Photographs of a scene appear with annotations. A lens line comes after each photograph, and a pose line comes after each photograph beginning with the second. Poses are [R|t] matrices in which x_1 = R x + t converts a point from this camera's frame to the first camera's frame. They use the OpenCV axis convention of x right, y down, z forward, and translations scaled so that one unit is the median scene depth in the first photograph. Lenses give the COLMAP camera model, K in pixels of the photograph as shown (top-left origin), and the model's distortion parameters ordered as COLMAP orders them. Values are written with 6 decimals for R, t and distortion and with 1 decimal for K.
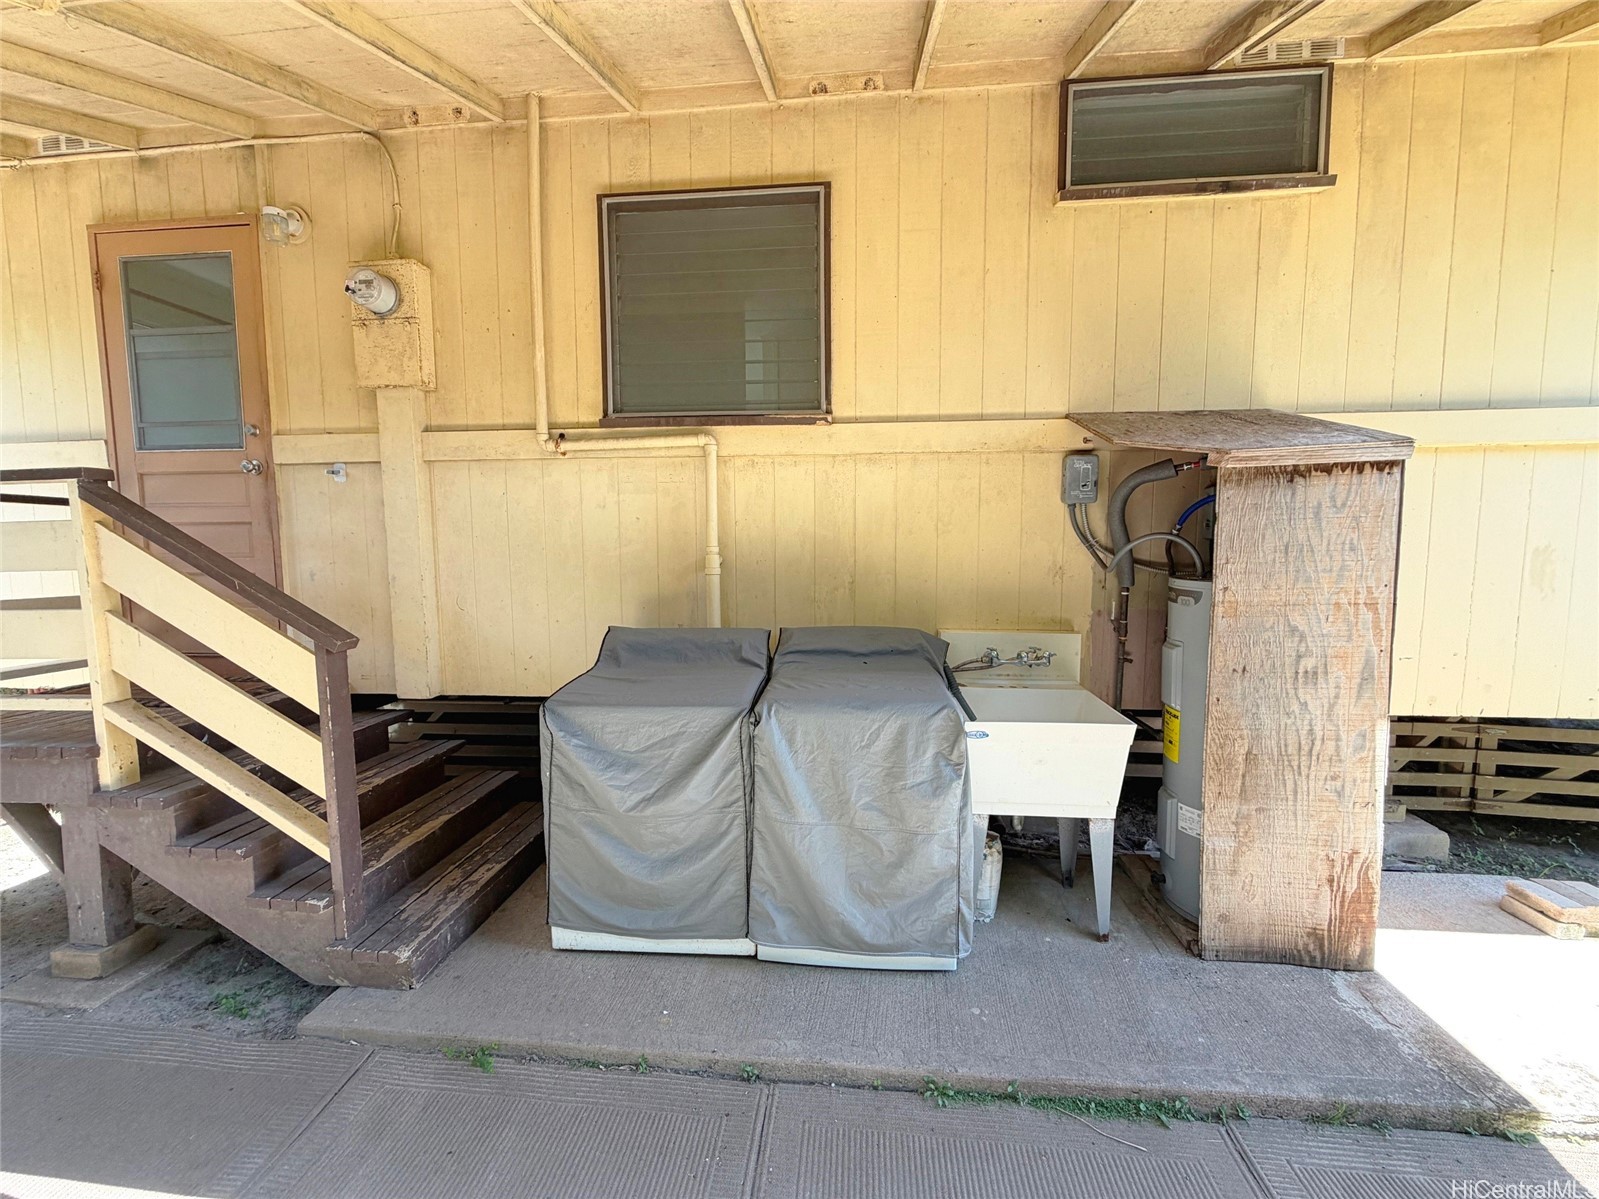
lens RADIAL K [[629.6, 0, 799.5], [0, 629.6, 599.5], [0, 0, 1]] dist [-0.001345, -0.000399]
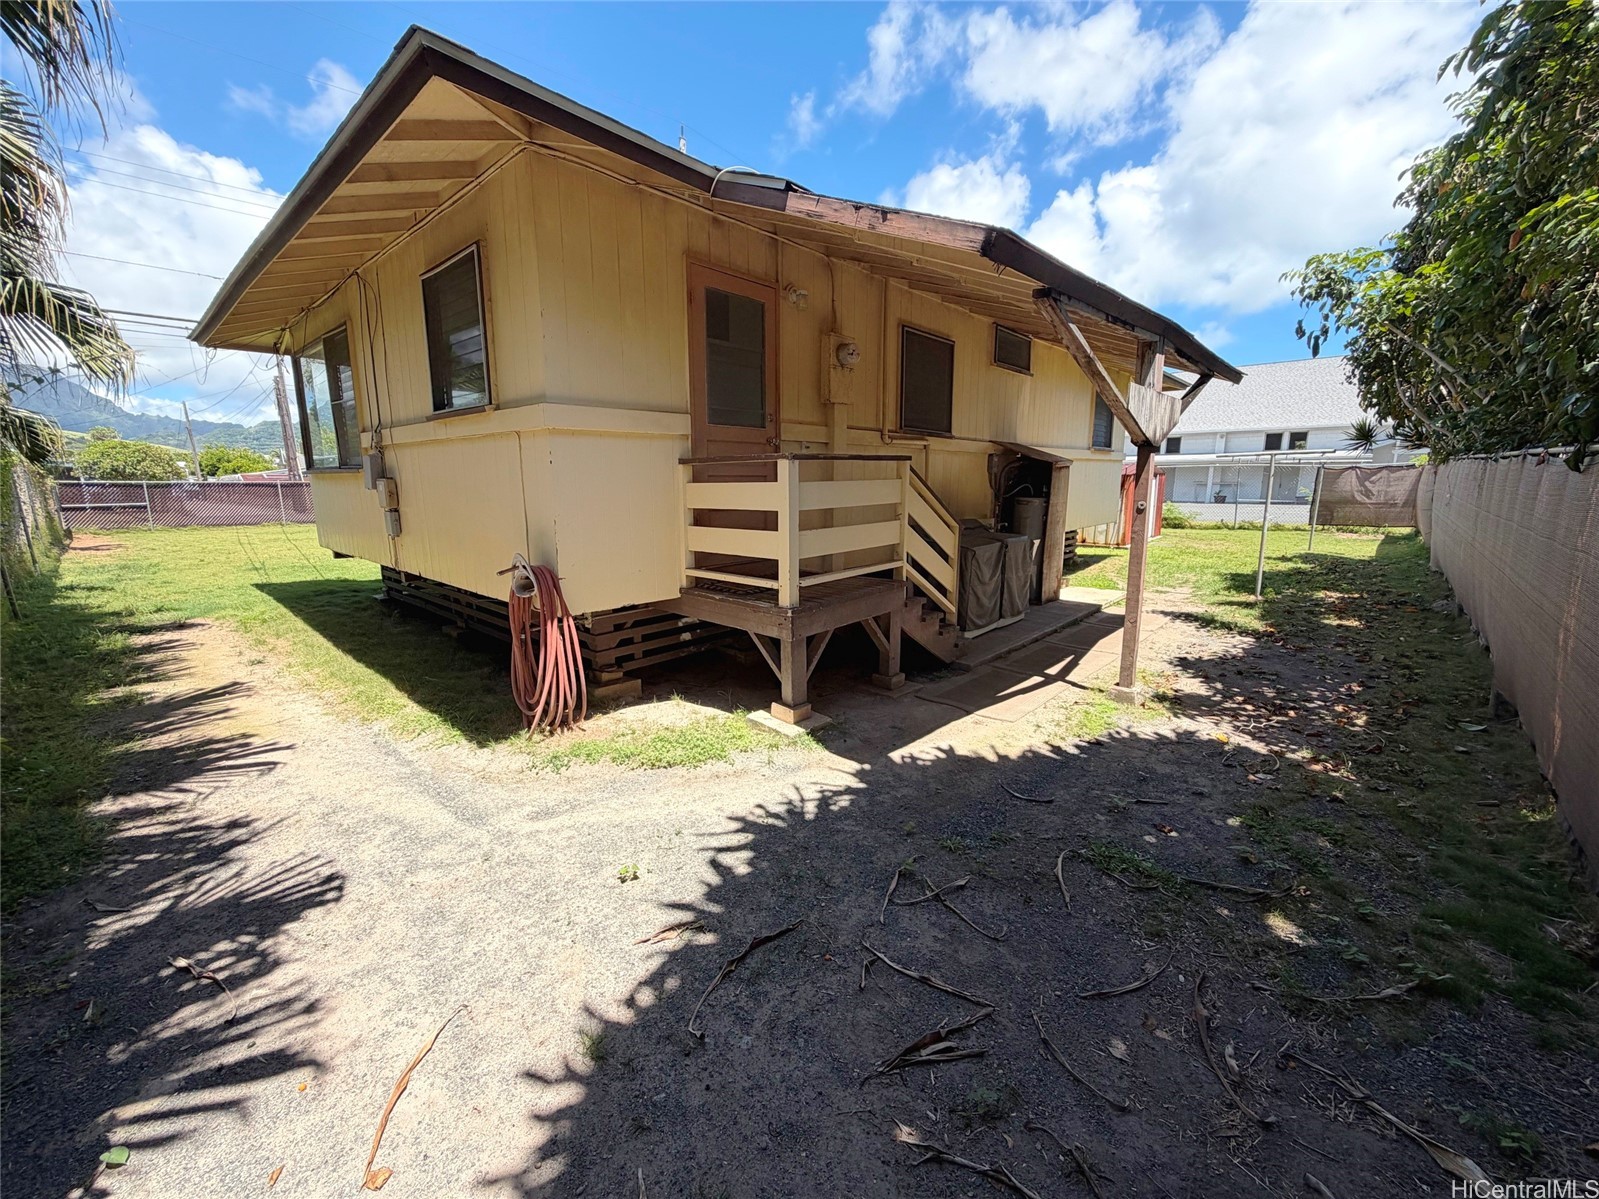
lens RADIAL K [[629.6, 0, 799.5], [0, 629.6, 599.5], [0, 0, 1]] dist [-0.001345, -0.000399]
pose [[0.599061, -0.149581, 0.786608, -2.356968], [0.067509, 0.988333, 0.136528, -0.029369], [-0.797853, -0.028685, 0.602170, -0.042562]]
